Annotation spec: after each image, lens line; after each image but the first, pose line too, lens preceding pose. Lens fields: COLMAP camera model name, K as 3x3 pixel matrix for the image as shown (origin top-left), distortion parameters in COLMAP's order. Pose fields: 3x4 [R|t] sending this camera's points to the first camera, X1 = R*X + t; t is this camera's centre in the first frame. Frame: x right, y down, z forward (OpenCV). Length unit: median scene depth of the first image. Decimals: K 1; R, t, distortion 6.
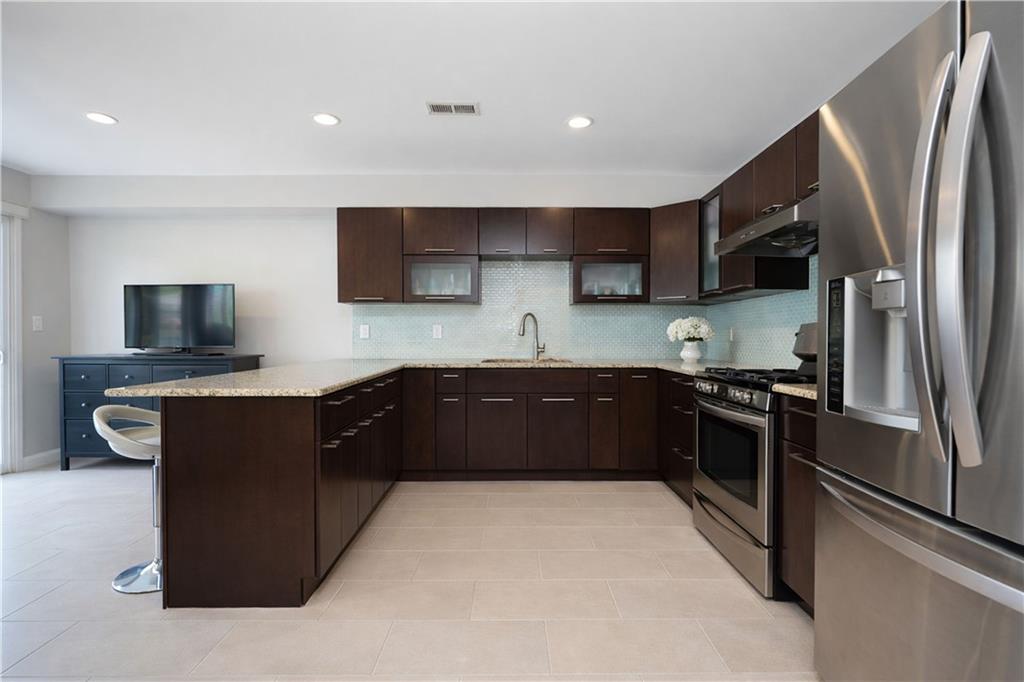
lens RADIAL K [[444.8, 0, 512.0], [0, 444.8, 341.0], [0, 0, 1]] dist [0.027611, 0.000111]
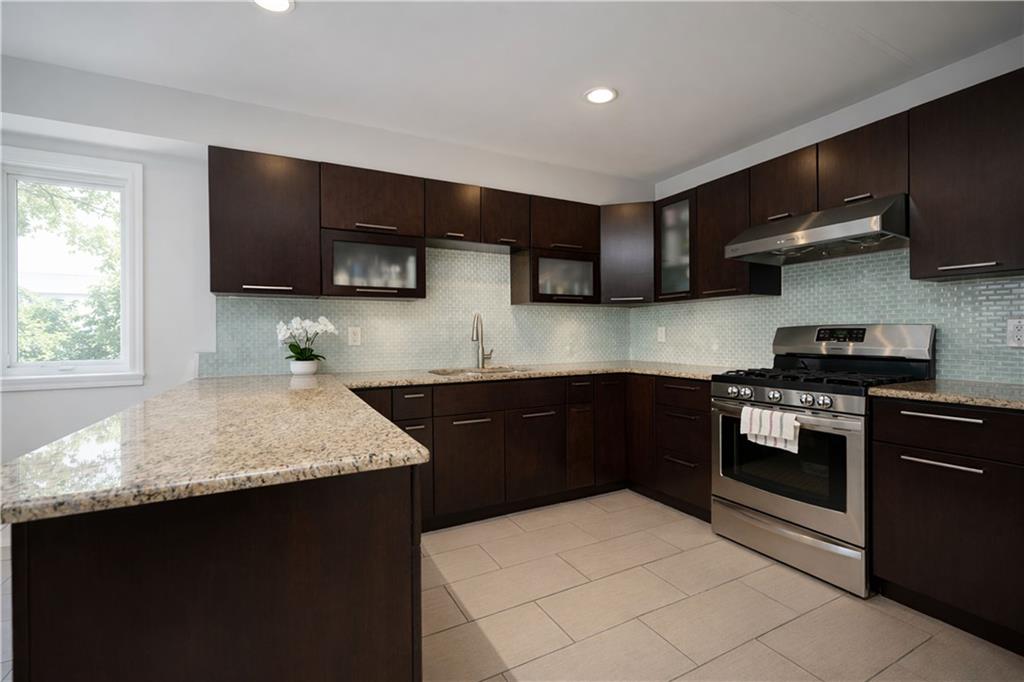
lens RADIAL K [[444.8, 0, 512.0], [0, 444.8, 341.0], [0, 0, 1]] dist [0.027611, 0.000111]
pose [[0.883836, -0.015124, 0.467552, -0.318644], [0.014771, 0.999881, 0.004423, -0.013339], [-0.467563, 0.002997, 0.883954, 0.244276]]
